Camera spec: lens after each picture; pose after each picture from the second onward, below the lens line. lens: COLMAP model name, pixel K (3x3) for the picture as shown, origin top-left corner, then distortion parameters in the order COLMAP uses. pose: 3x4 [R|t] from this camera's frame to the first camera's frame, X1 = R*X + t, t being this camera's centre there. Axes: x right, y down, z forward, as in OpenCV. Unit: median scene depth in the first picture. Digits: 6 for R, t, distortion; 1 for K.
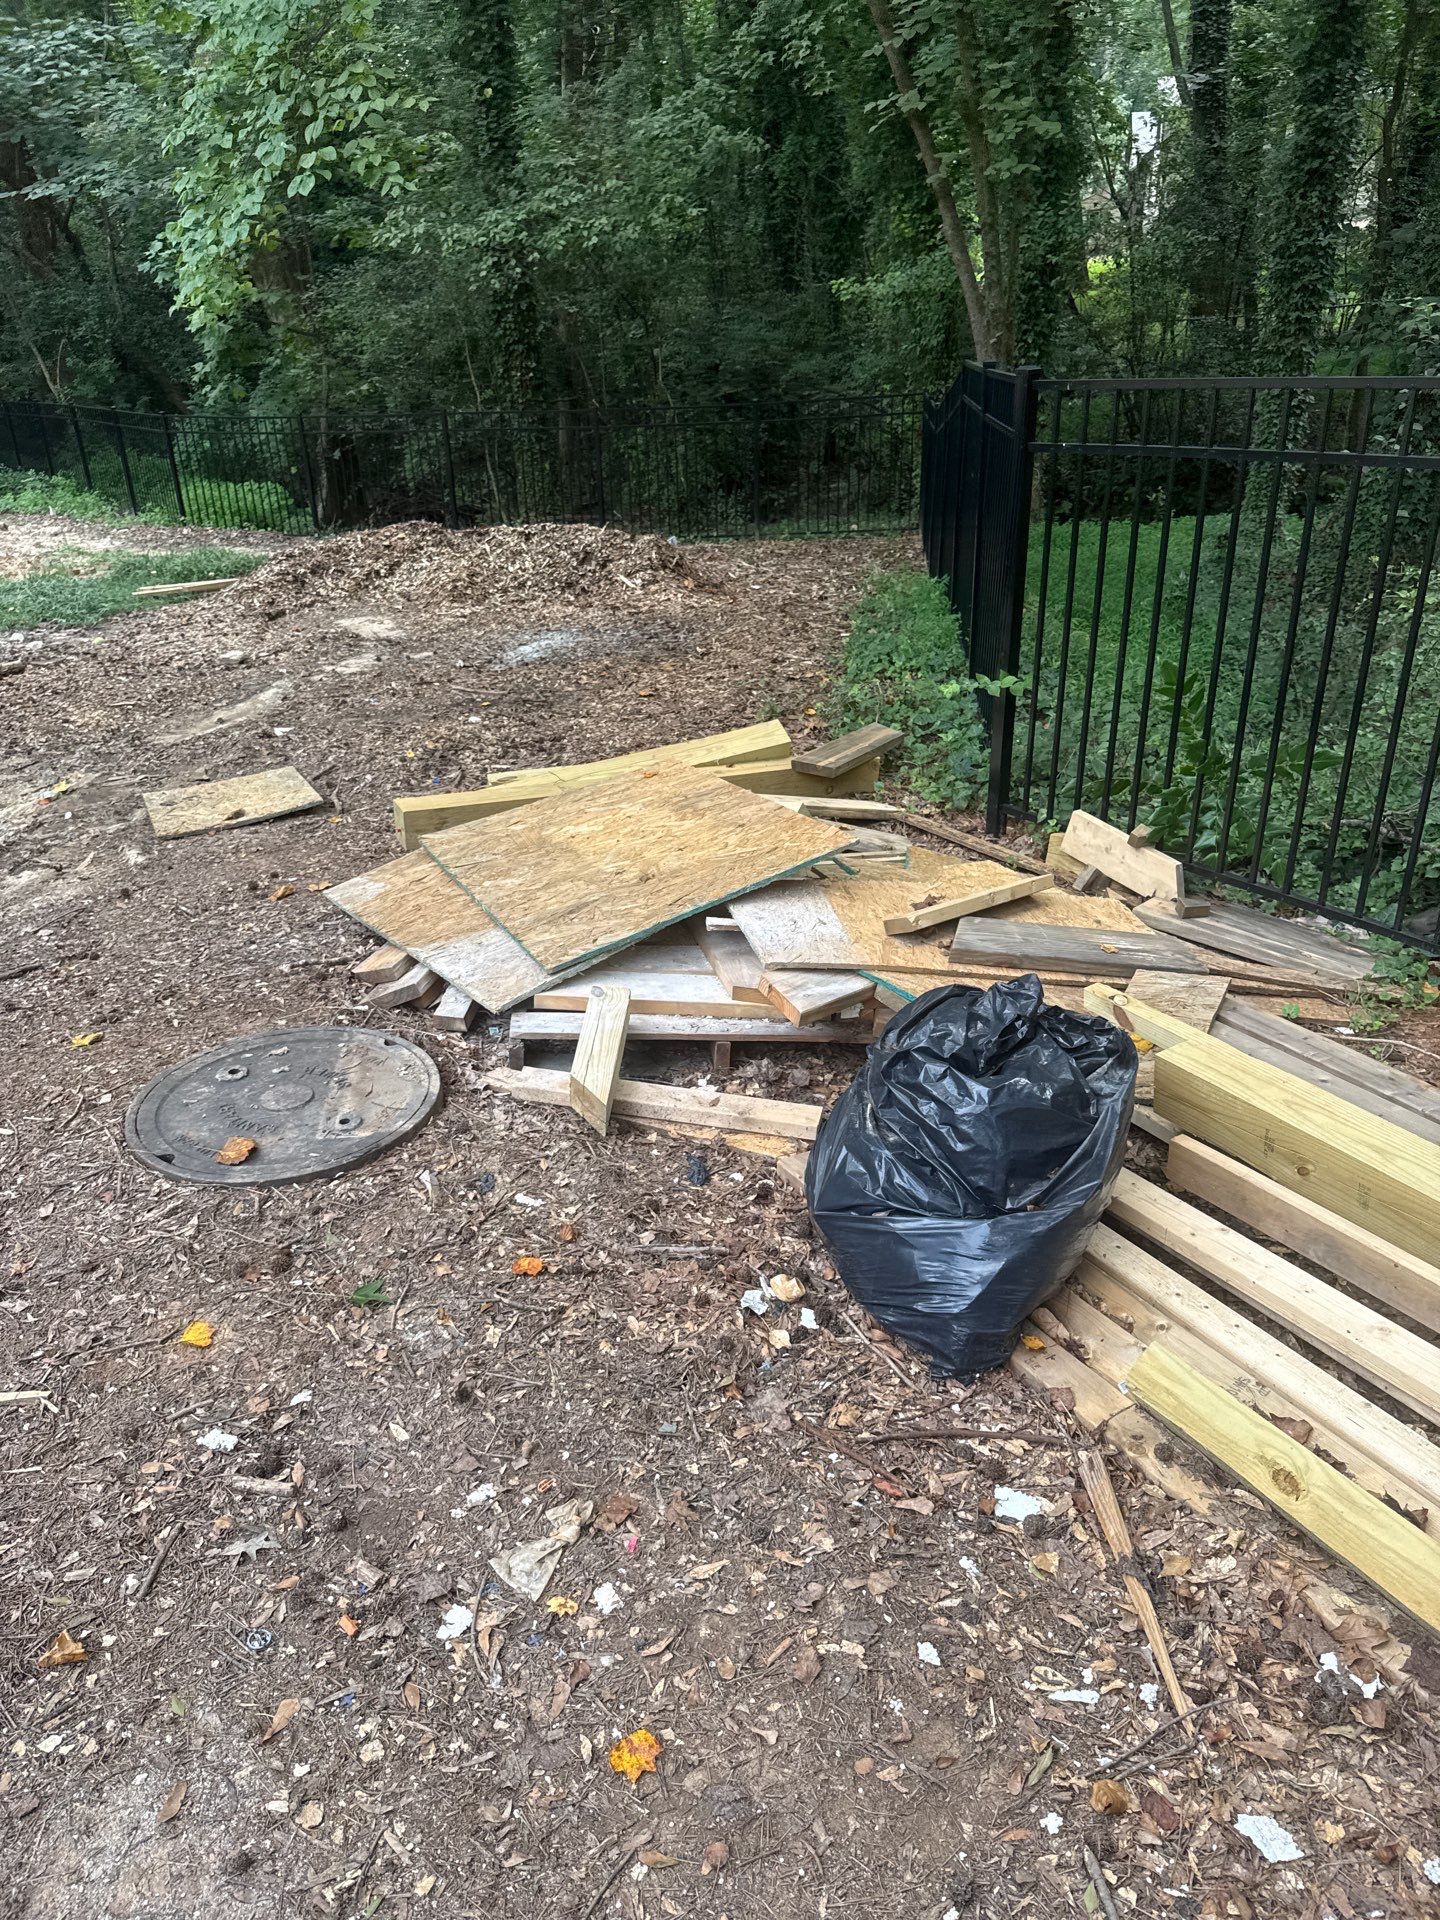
lens RADIAL K [[1350.3, 0, 682.4], [0, 1350.3, 965.9], [0, 0, 1]] dist [0.040518, -0.051484]
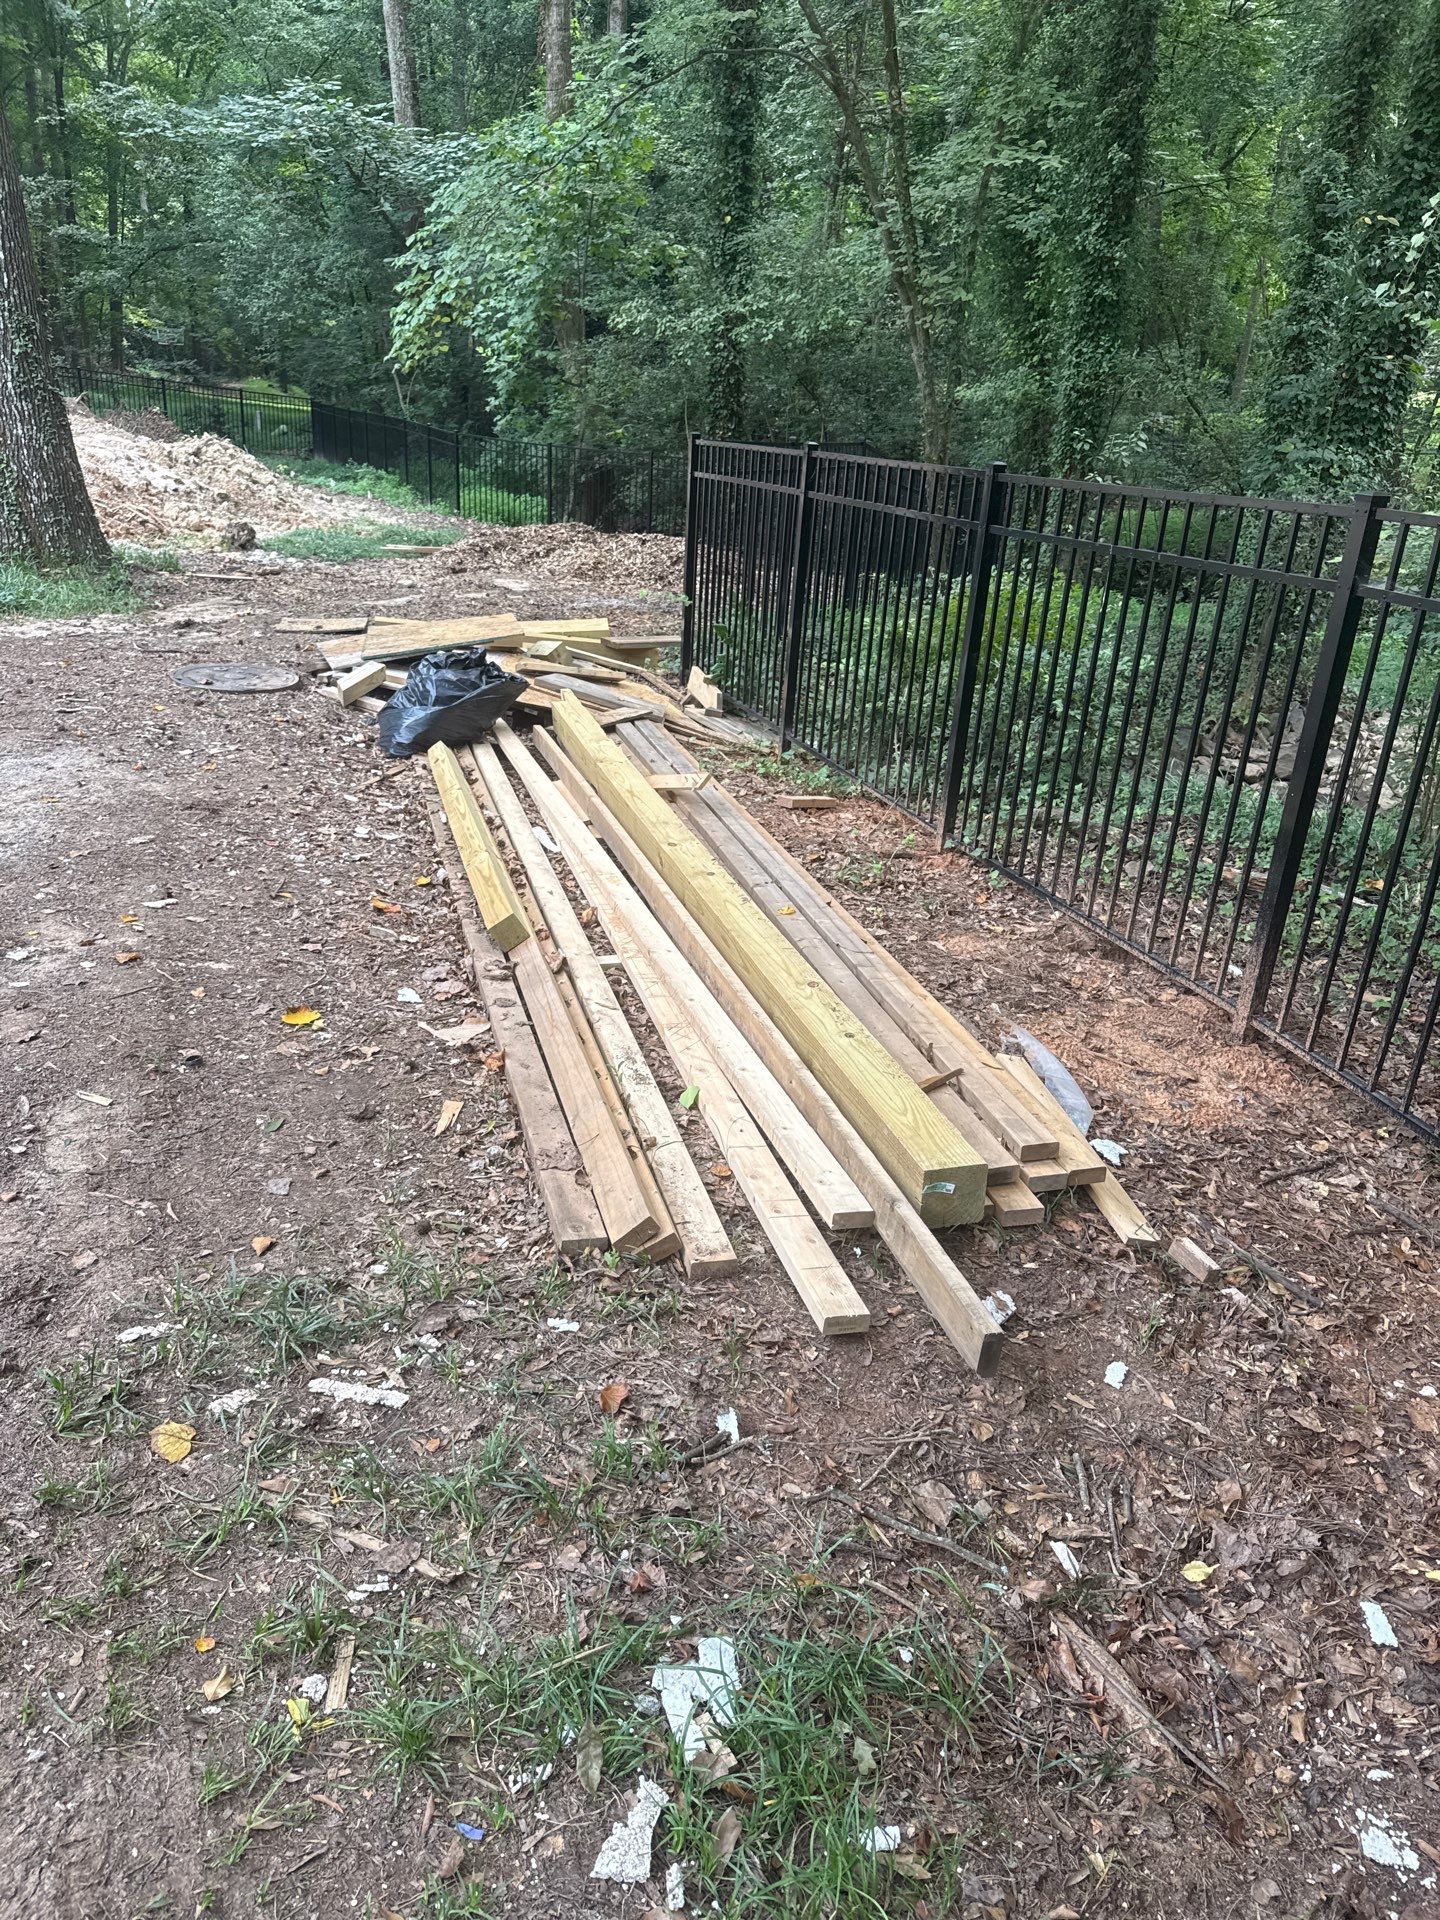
lens RADIAL K [[1350.0, 0, 720.0], [0, 1350.0, 960.0], [0, 0, 1]] dist [0.171092, -0.318843]
pose [[0.965689, 0.179163, -0.188002, 0.302259], [-0.188994, 0.981333, -0.035586, 0.140846], [0.178117, 0.069896, 0.981524, -0.338681]]
